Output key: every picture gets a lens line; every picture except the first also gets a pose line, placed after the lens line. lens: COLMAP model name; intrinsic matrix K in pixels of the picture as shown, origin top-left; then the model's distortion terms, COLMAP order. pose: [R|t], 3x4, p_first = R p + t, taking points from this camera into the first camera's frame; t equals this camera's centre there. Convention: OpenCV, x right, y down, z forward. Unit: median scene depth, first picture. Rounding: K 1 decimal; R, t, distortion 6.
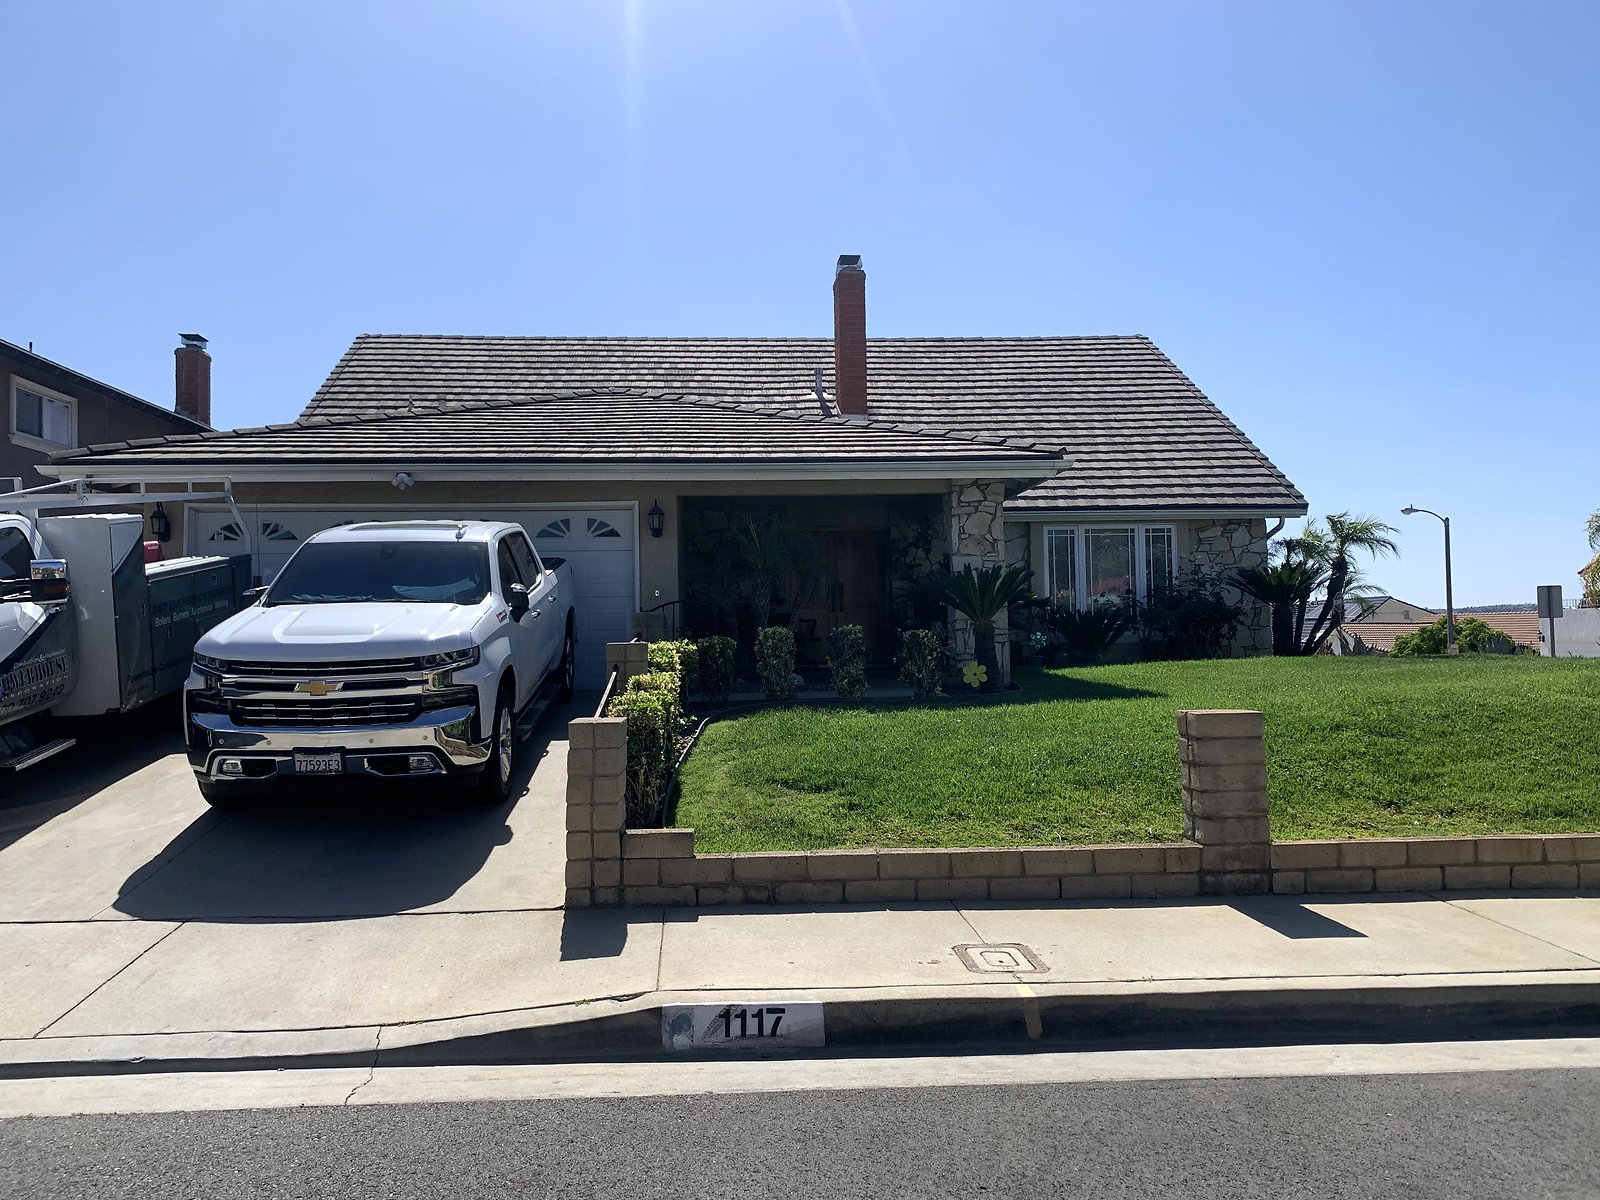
lens RADIAL K [[1247.3, 0, 800.0], [0, 1247.3, 600.0], [0, 0, 1]] dist [0.007523, -0.003959]
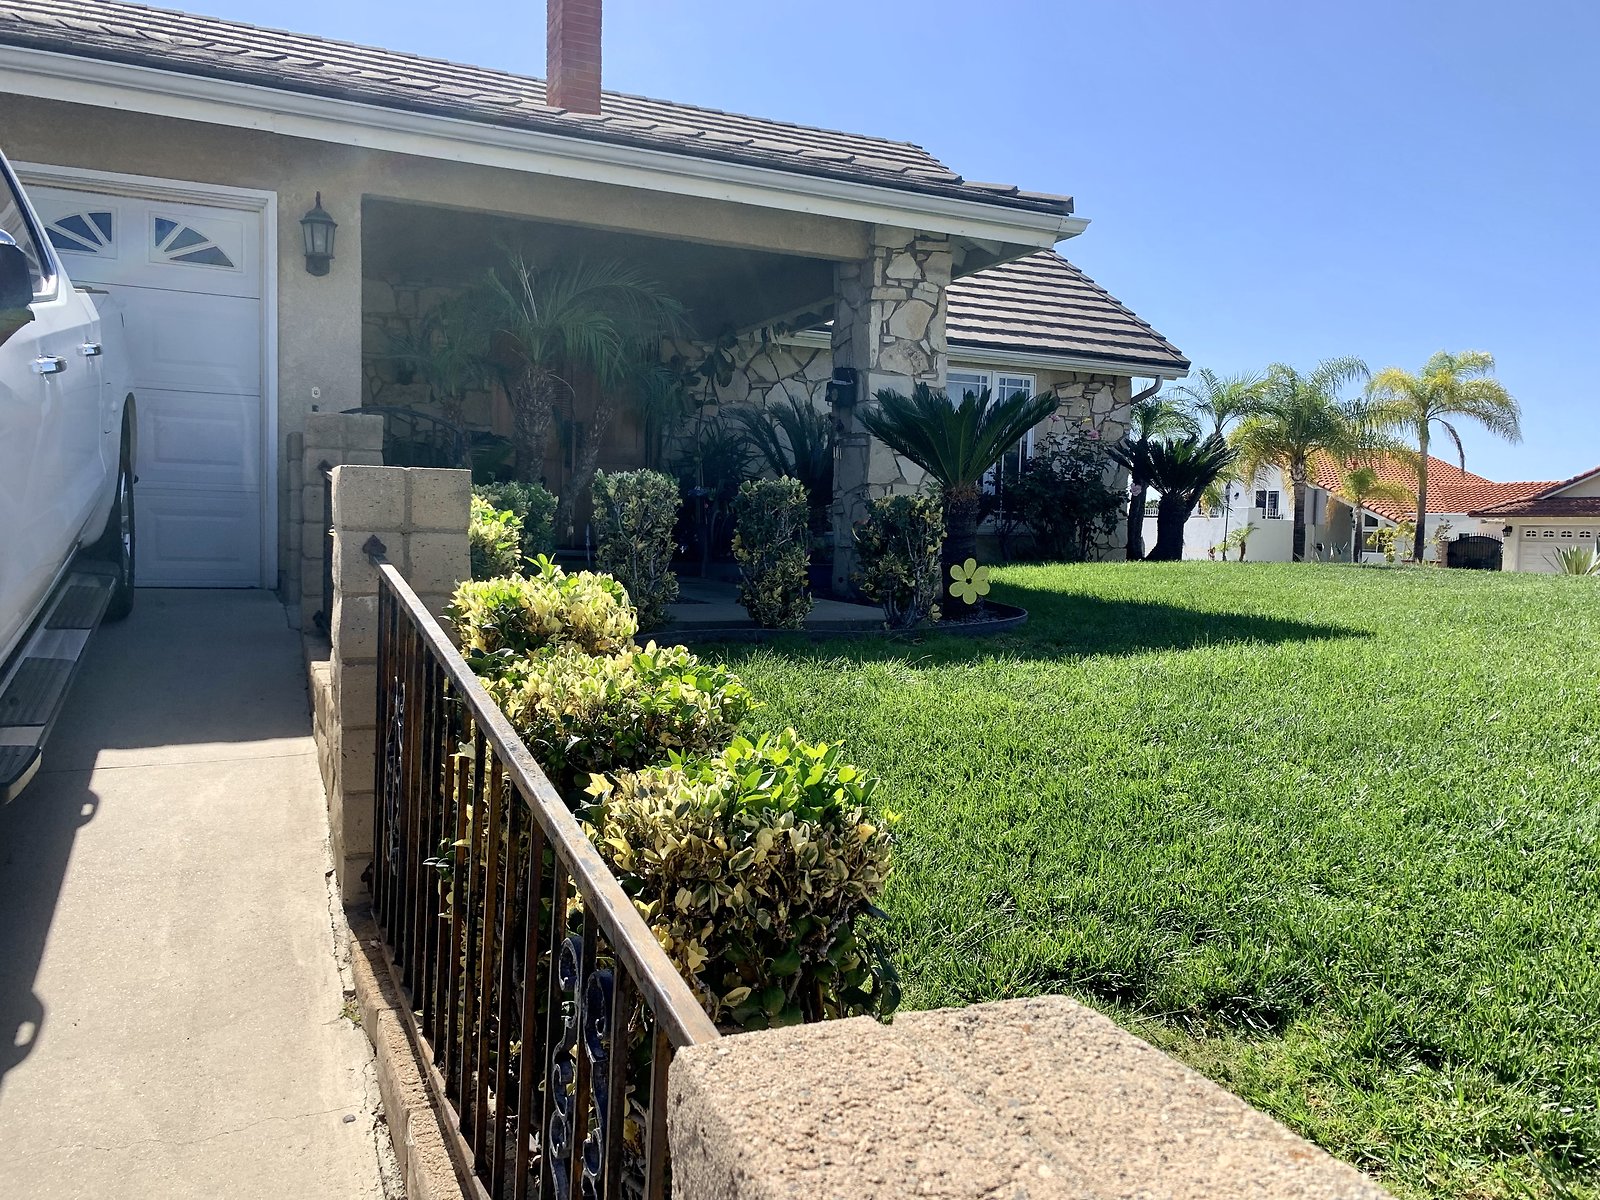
lens RADIAL K [[1230.4, 0, 809.0], [0, 1230.4, 605.6], [0, 0, 1]] dist [0.077197, -0.120702]
pose [[0.932065, 0.019518, 0.361764, -0.185982], [-0.053860, 0.994917, 0.085090, 0.043324], [-0.358264, -0.098794, 0.928379, 0.806313]]
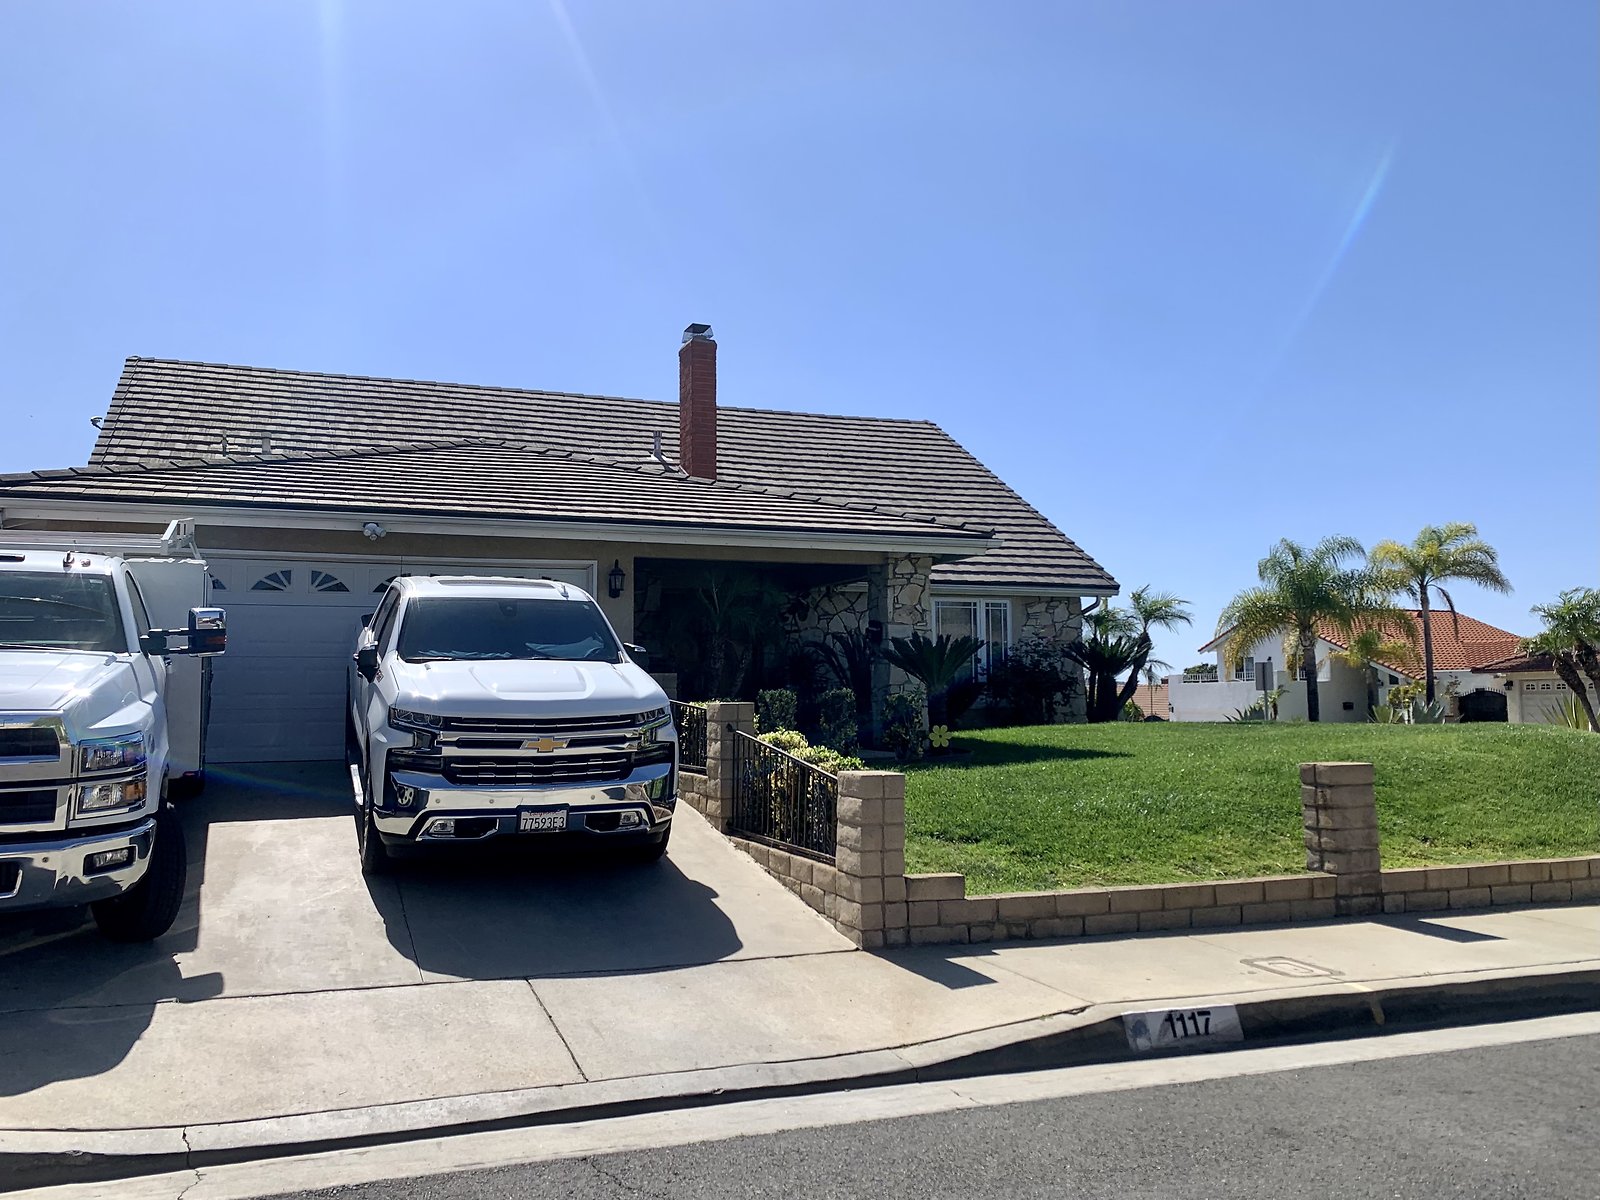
lens RADIAL K [[1305.5, 0, 775.4], [0, 1305.5, 602.8], [0, 0, 1]] dist [0.008618, -0.003203]
pose [[0.956561, 0.031150, 0.289863, -0.499417], [-0.017238, 0.998579, -0.050426, 0.006314], [-0.291022, 0.043239, 0.955739, -0.054040]]
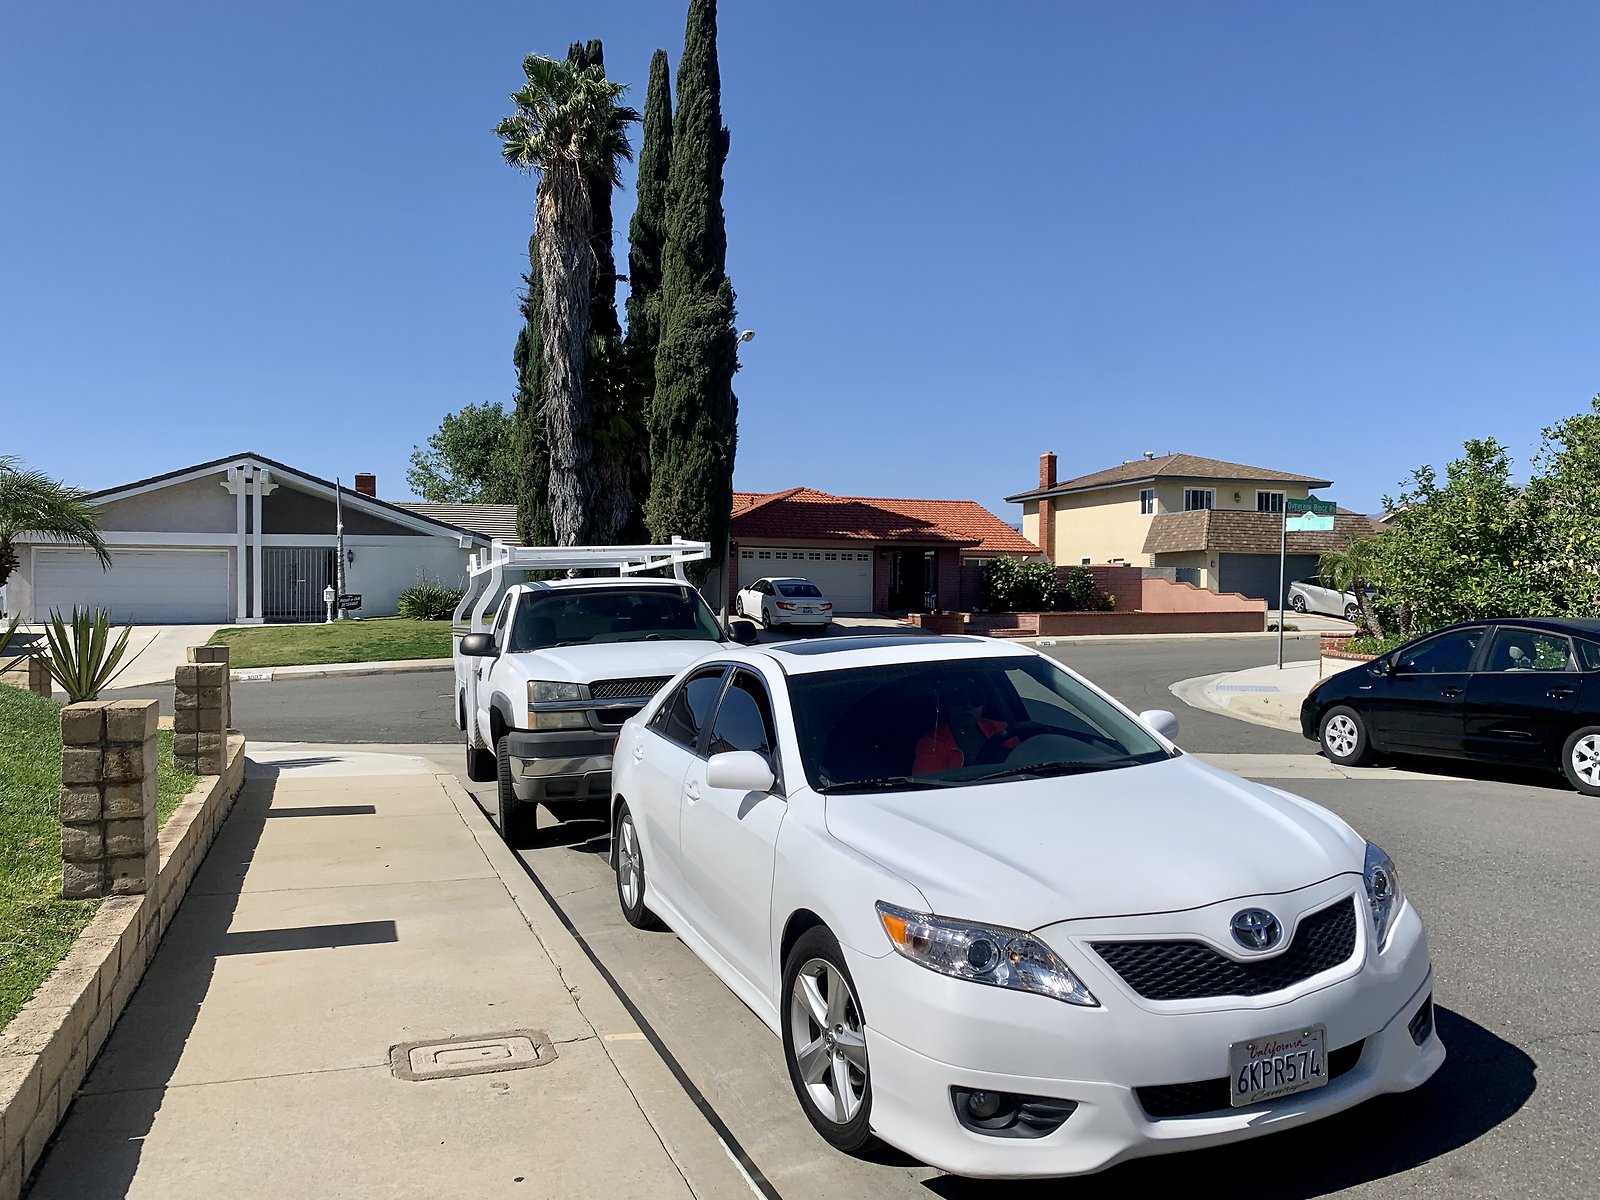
lens RADIAL K [[1230.4, 0, 809.0], [0, 1230.4, 605.6], [0, 0, 1]] dist [0.077197, -0.120702]
pose [[-0.291389, 0.011852, 0.956531, -0.402940], [-0.021945, 0.999577, -0.019070, 0.034404], [-0.956353, -0.026548, -0.291006, 0.744303]]
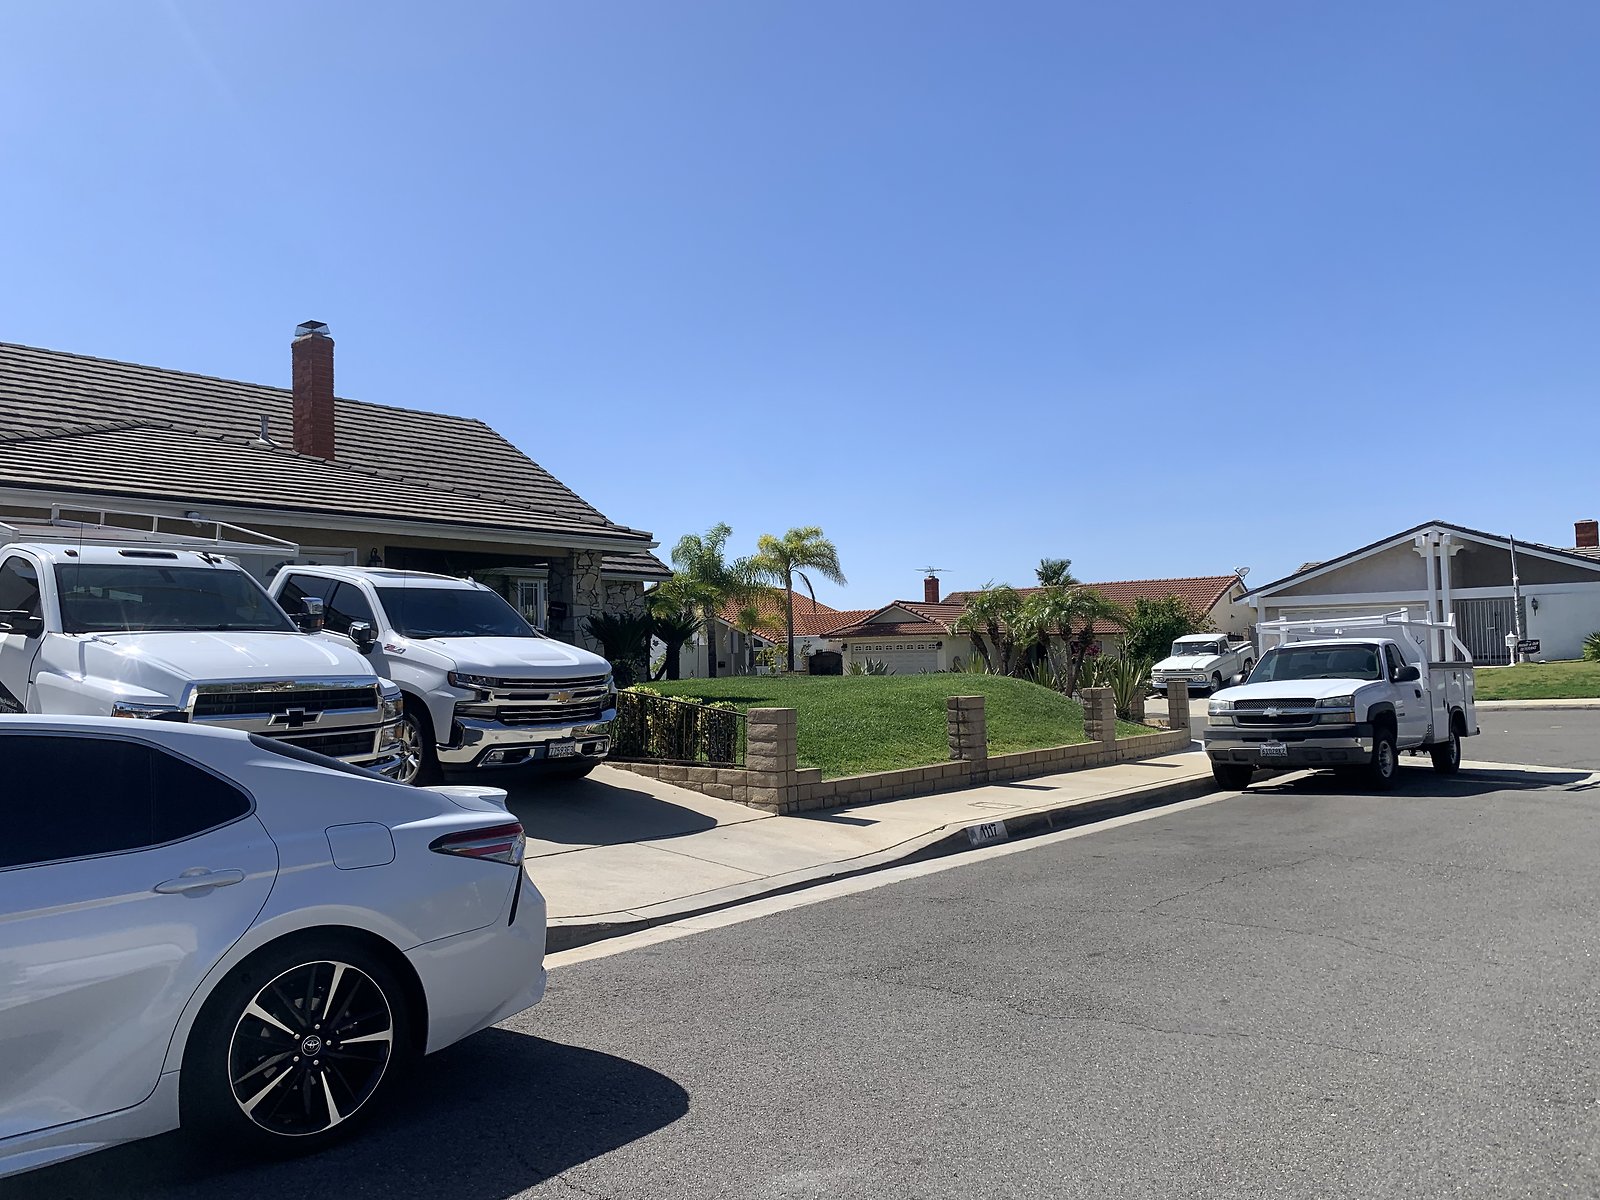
lens RADIAL K [[1238.5, 0, 801.8], [0, 1238.5, 639.3], [0, 0, 1]] dist [0.129095, -0.159661]
pose [[0.673650, 0.012393, 0.738946, -1.219383], [-0.013941, 0.999895, -0.004060, 0.006421], [-0.738919, -0.007567, 0.673752, -0.159618]]
